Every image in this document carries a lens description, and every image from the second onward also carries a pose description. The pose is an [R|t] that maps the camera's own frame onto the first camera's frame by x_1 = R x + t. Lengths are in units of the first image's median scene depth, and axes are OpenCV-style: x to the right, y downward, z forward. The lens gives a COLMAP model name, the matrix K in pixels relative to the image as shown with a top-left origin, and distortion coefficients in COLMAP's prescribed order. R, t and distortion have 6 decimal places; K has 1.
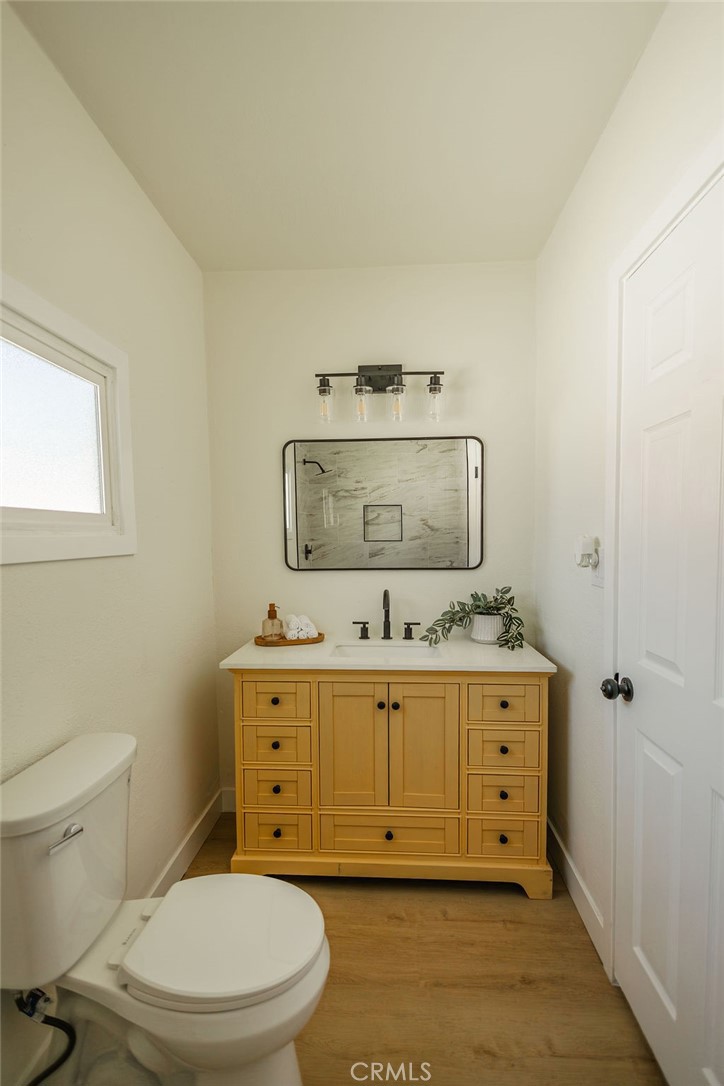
lens RADIAL K [[494.8, 0, 368.8], [0, 494.8, 553.5], [0, 0, 1]] dist [0.010366, -0.002340]
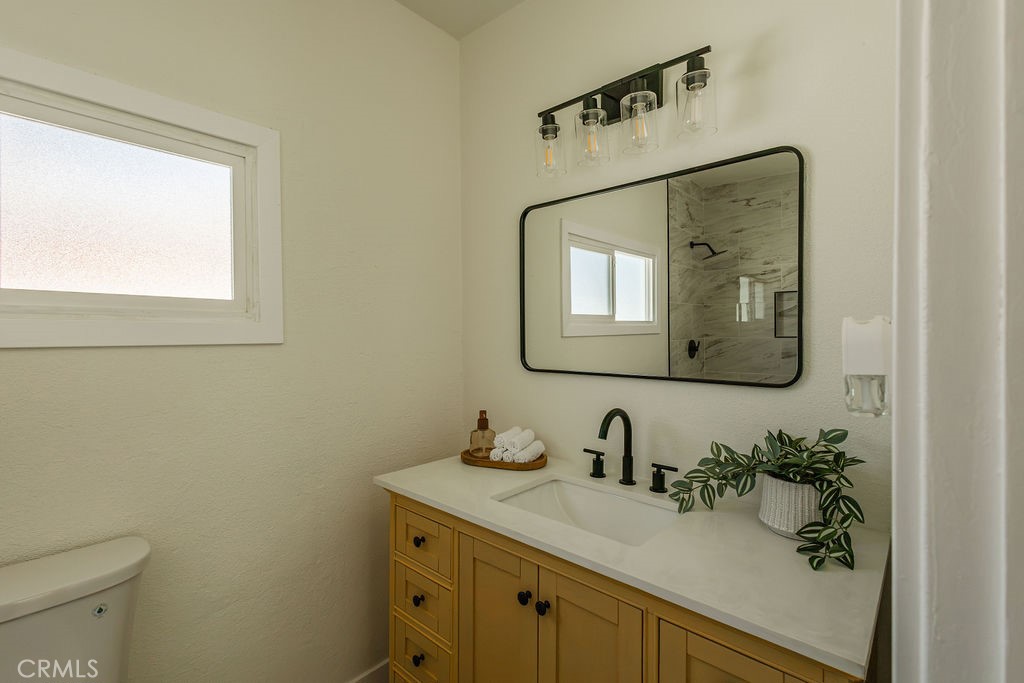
lens RADIAL K [[466.6, 0, 509.3], [0, 466.6, 334.3], [0, 0, 1]] dist [0.010366, -0.002340]
pose [[0.794057, 0.010730, -0.607749, 0.296894], [-0.028896, 0.999380, -0.020110, -0.008218], [0.607156, 0.033530, 0.793875, 0.421783]]
